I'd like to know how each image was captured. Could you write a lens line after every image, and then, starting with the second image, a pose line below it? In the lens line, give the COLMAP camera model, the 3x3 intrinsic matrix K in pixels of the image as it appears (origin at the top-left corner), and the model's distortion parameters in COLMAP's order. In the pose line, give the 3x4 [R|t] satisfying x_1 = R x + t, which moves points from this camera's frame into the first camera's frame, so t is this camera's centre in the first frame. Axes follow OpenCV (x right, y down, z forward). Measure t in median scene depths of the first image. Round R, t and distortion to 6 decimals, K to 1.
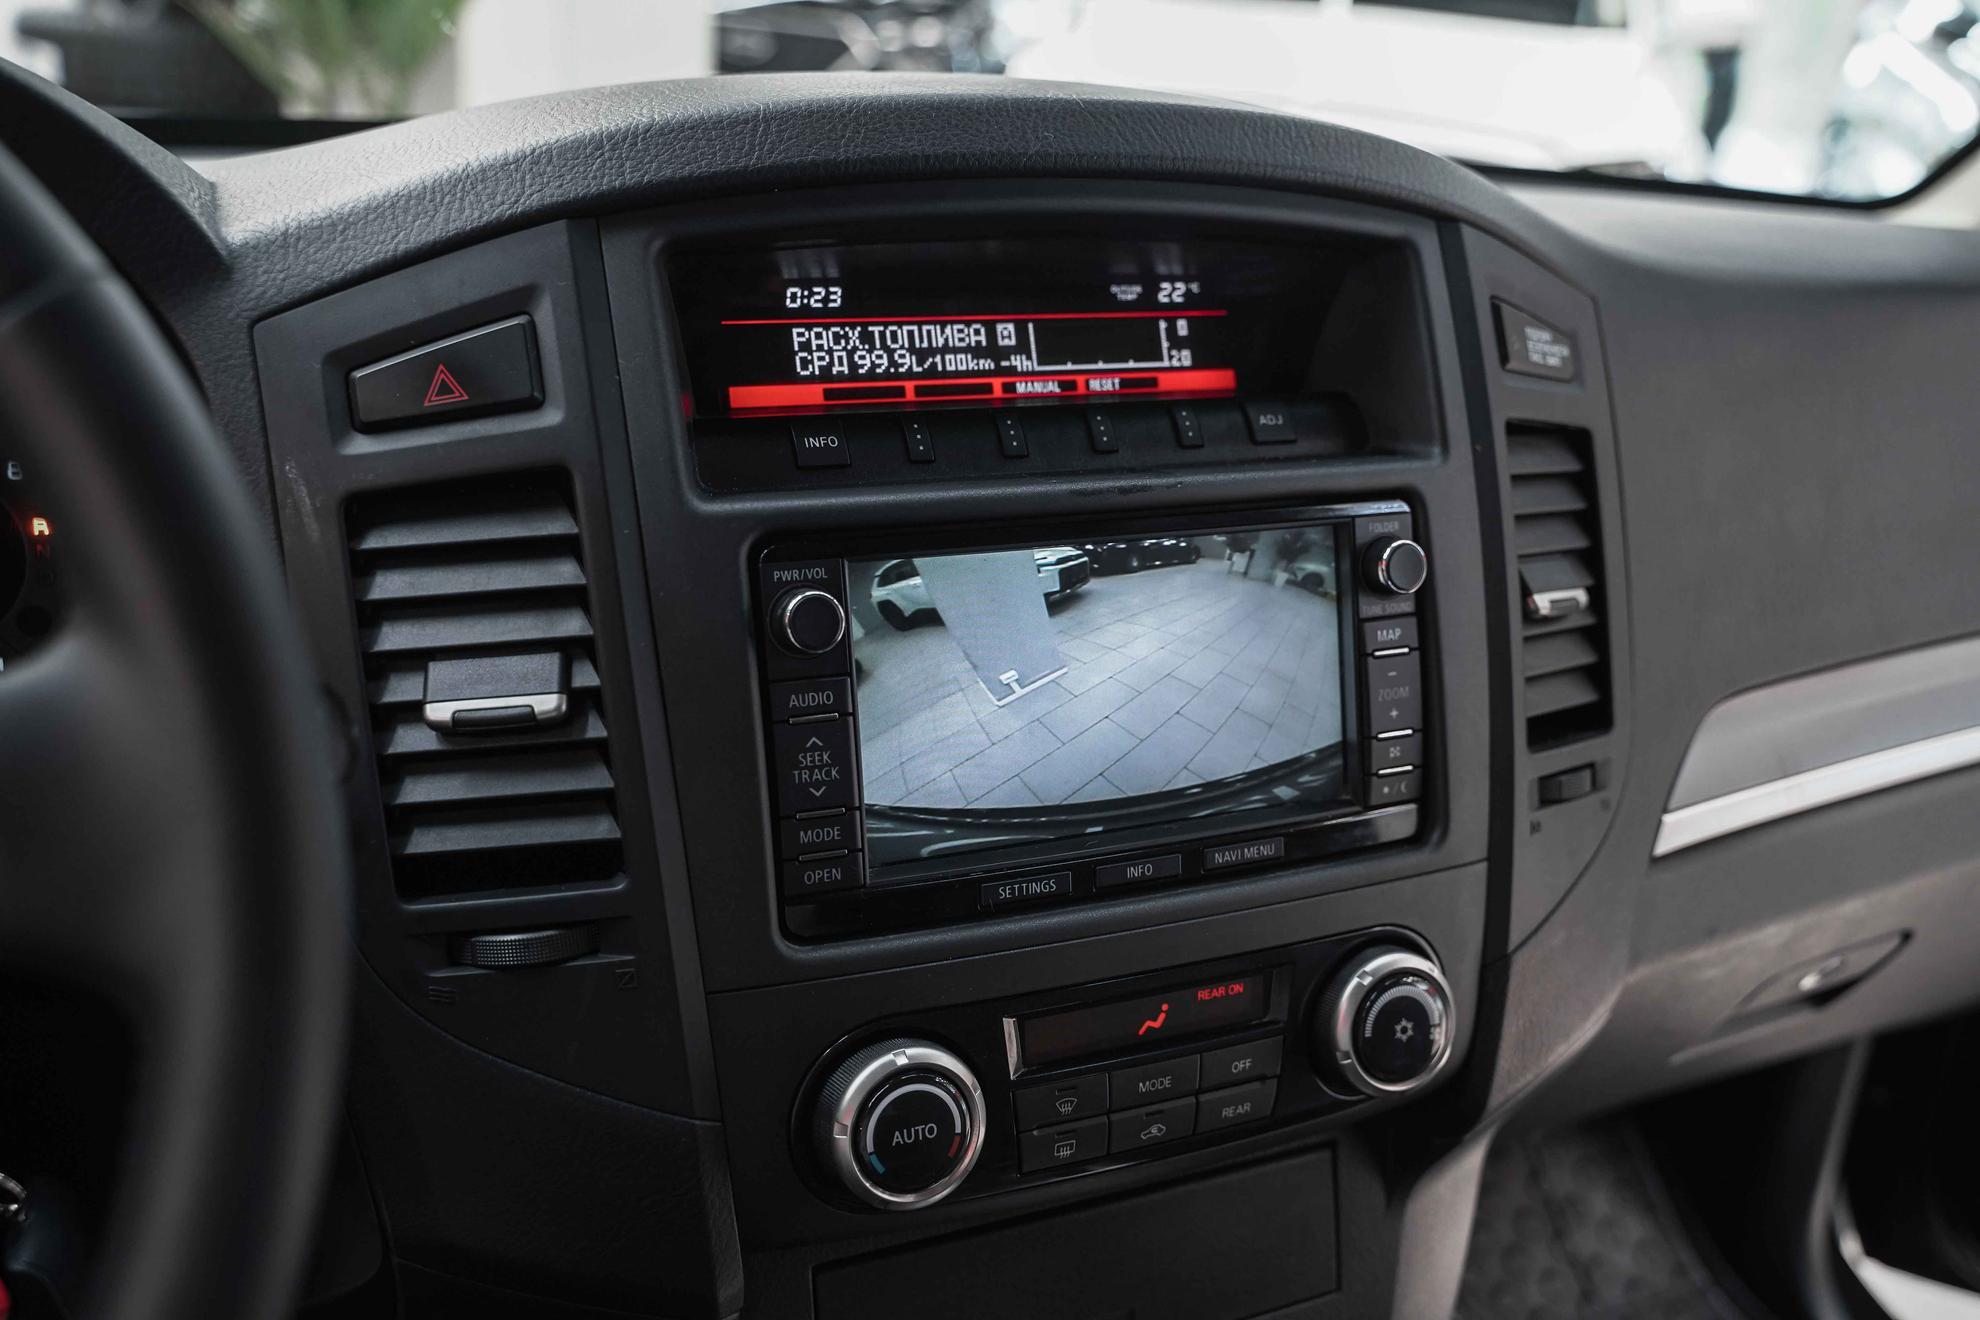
lens RADIAL K [[1816.3, 0, 1005.5], [0, 1816.3, 663.3], [0, 0, 1]] dist [-0.010502, 0.000000]
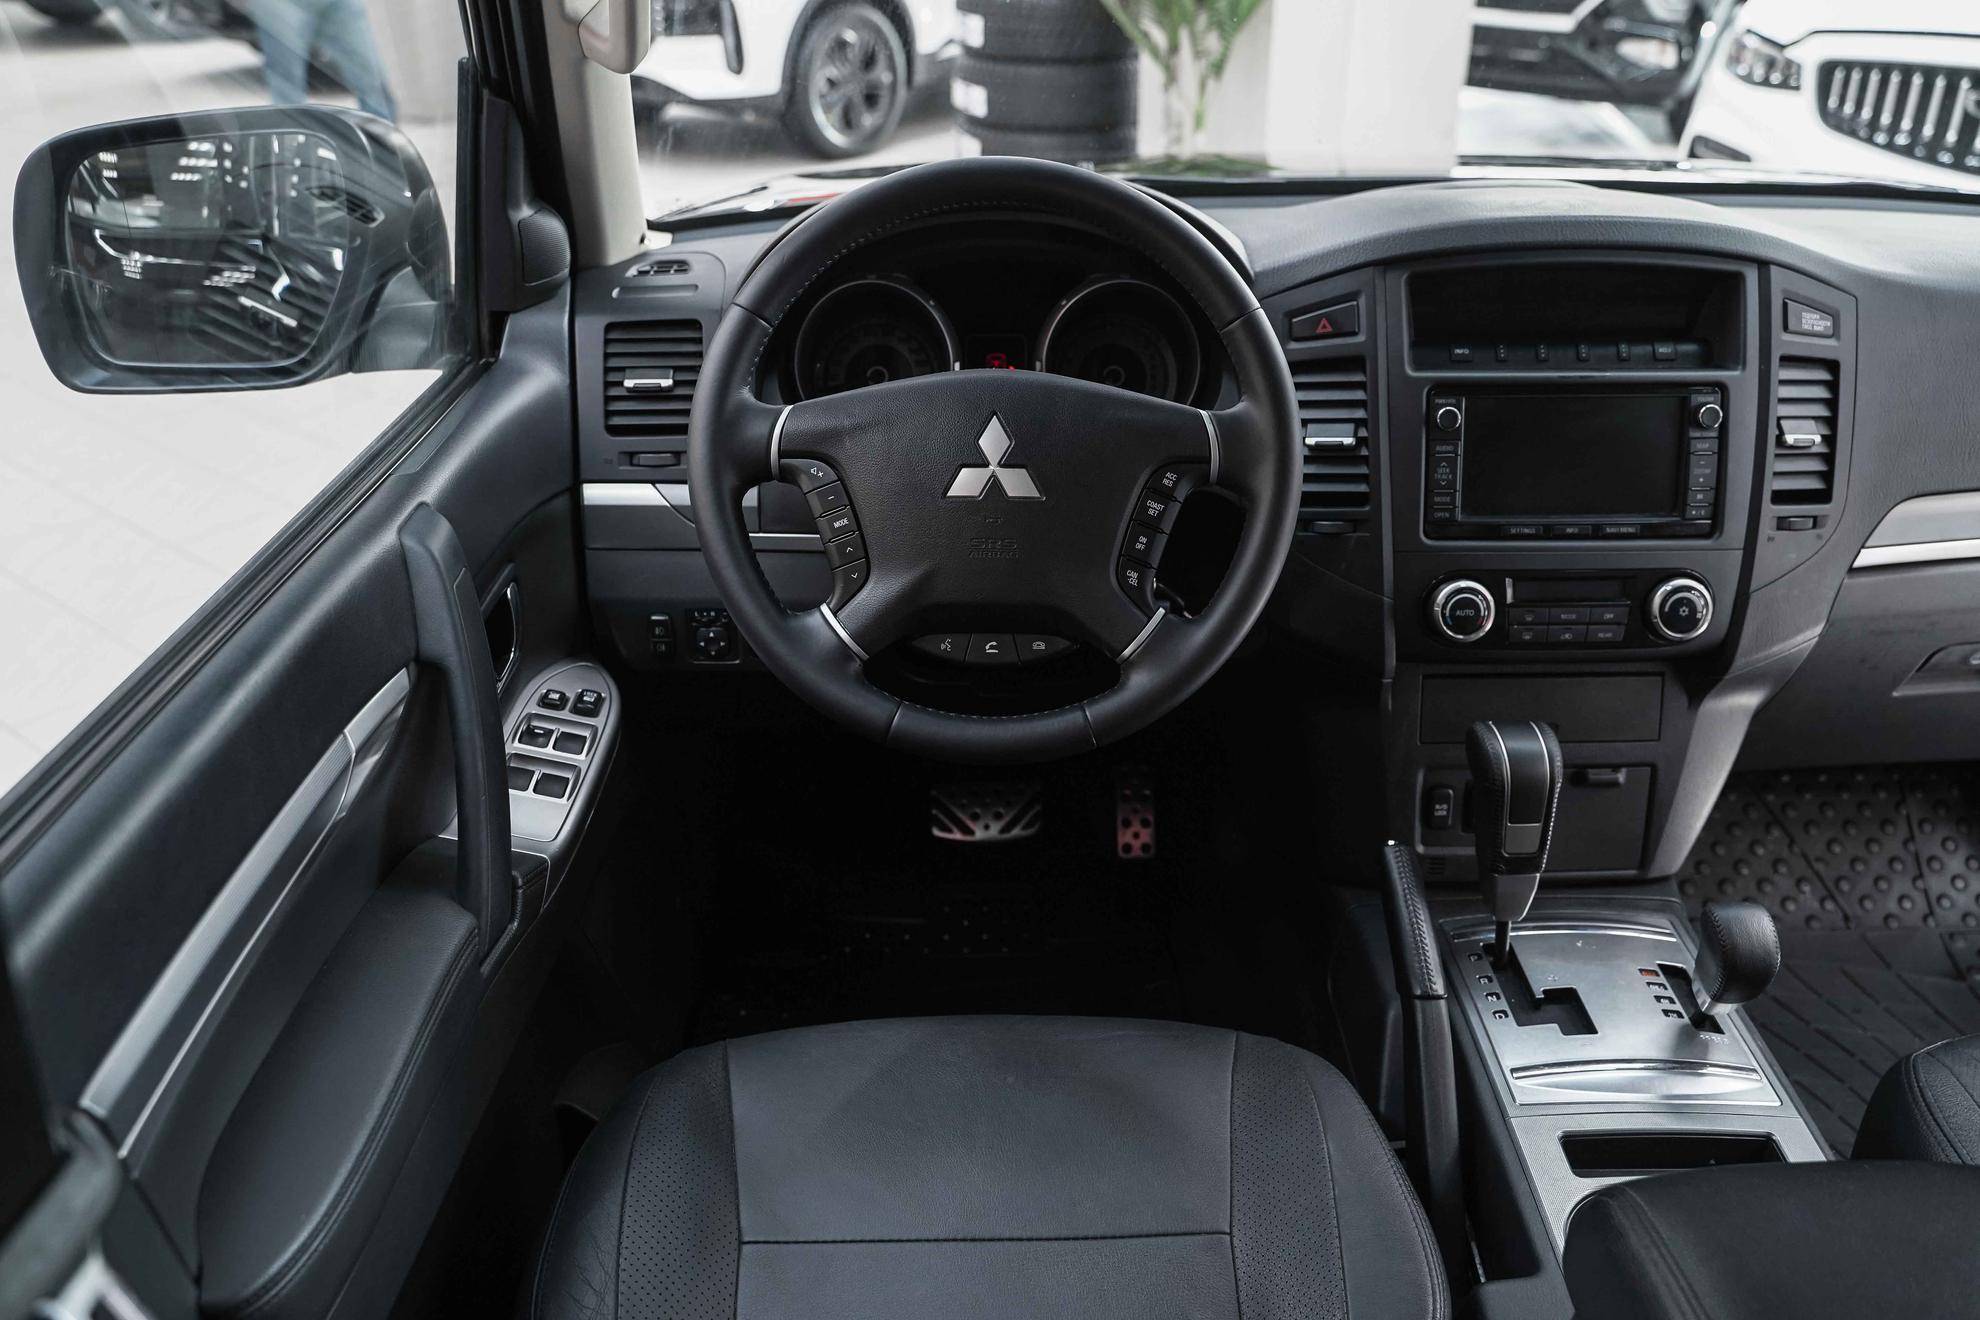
lens RADIAL K [[1609.6, 0, 1014.9], [0, 1609.6, 655.9], [0, 0, 1]] dist [-0.006527, -0.003246]
pose [[0.915429, 0.122113, -0.383508, 0.259319], [-0.087809, 0.990504, 0.105787, 0.127078], [0.392784, -0.063165, 0.917459, -1.444068]]
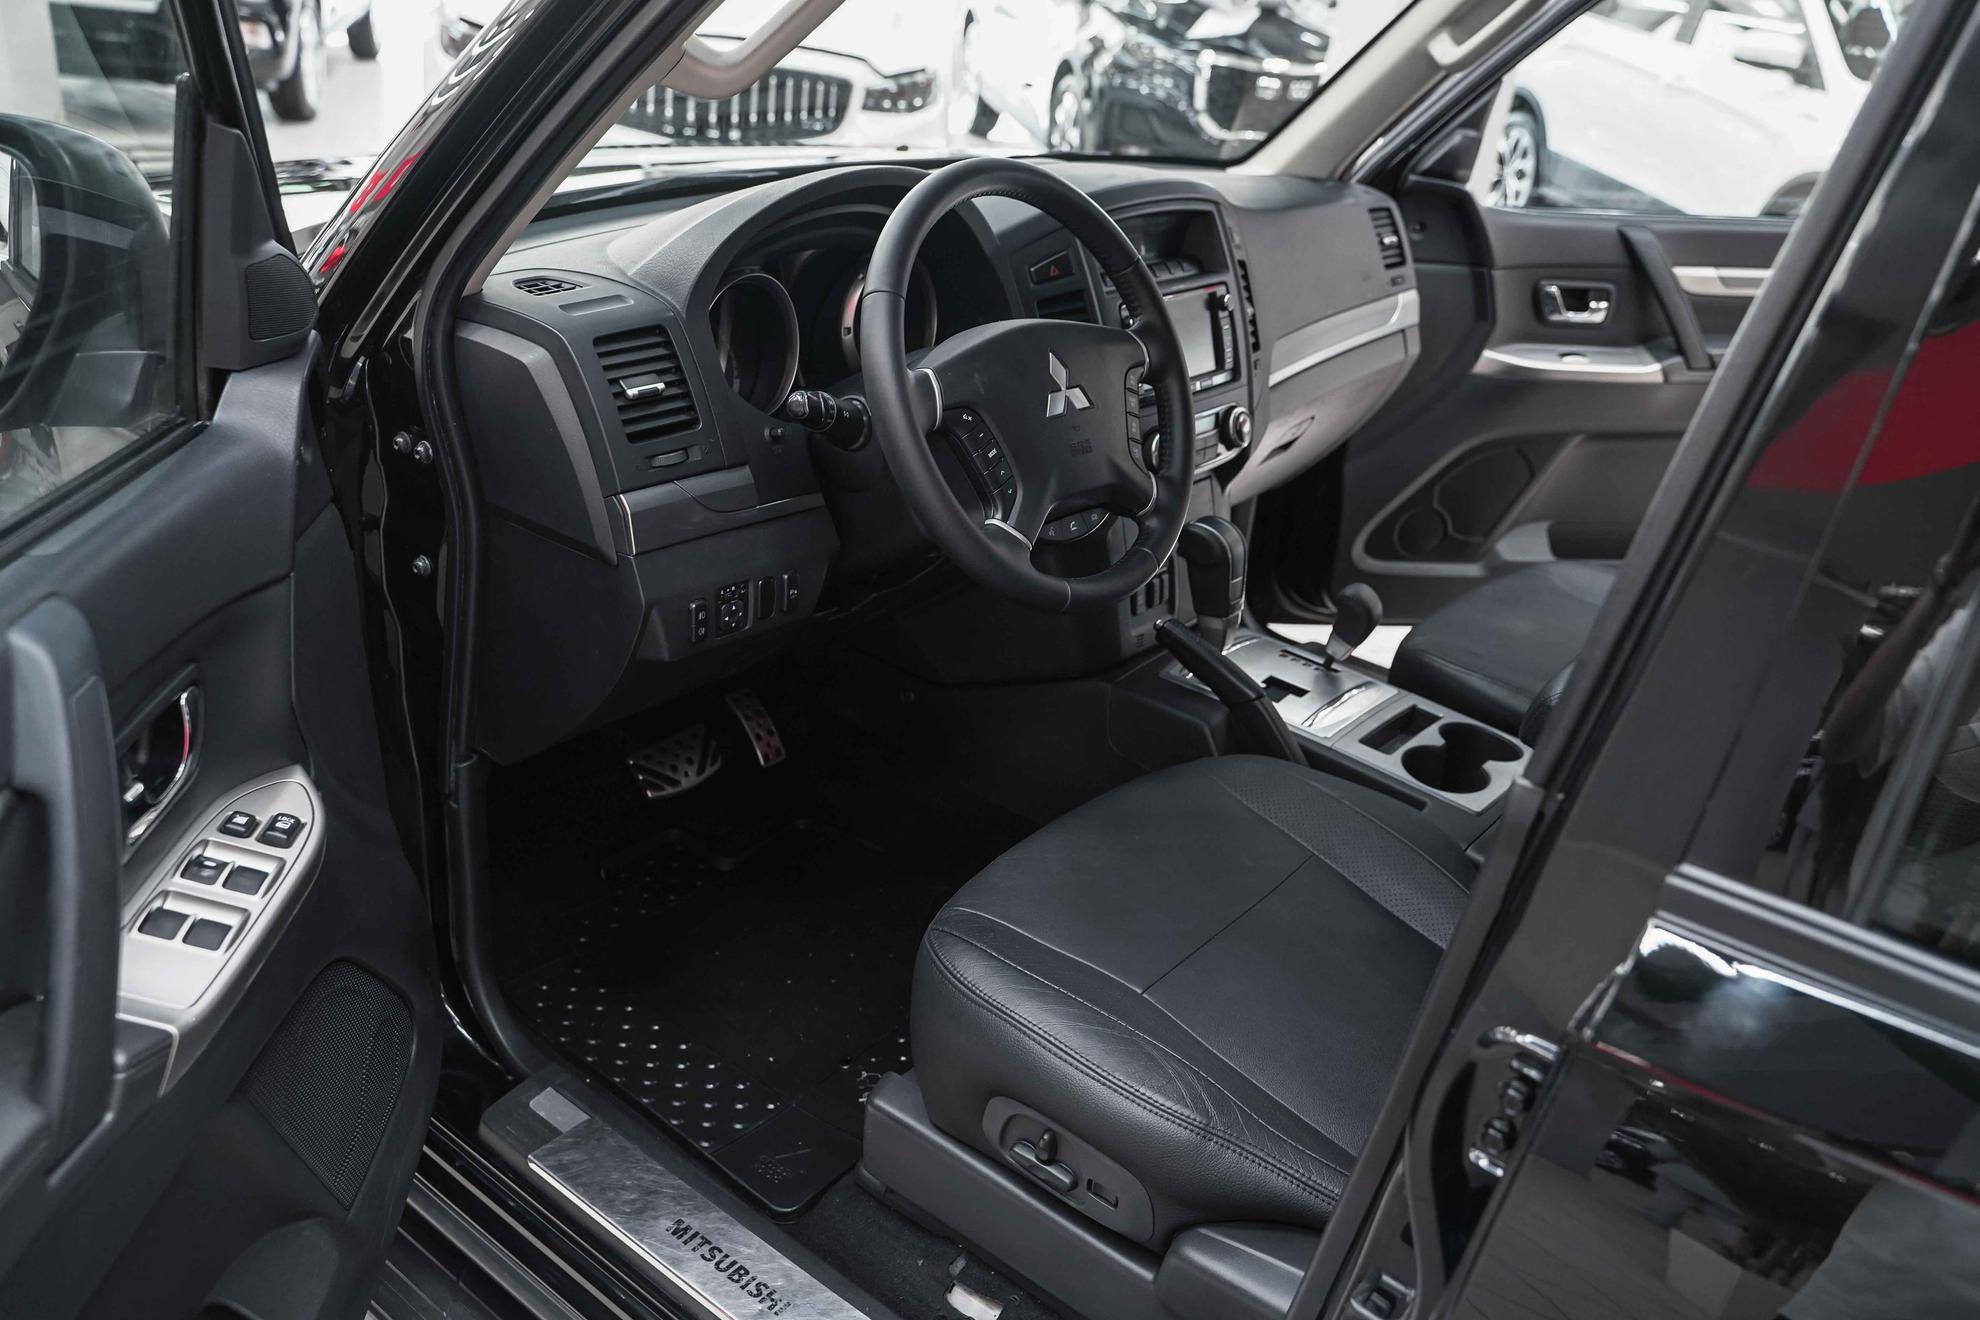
lens RADIAL K [[1609.6, 0, 1002.0], [0, 1609.6, 666.8], [0, 0, 1]] dist [-0.006527, -0.003246]
pose [[0.884069, -0.177265, 0.432435, -1.965434], [0.126517, 0.981502, 0.143688, 0.163276], [-0.449907, -0.072320, 0.890143, -1.989990]]
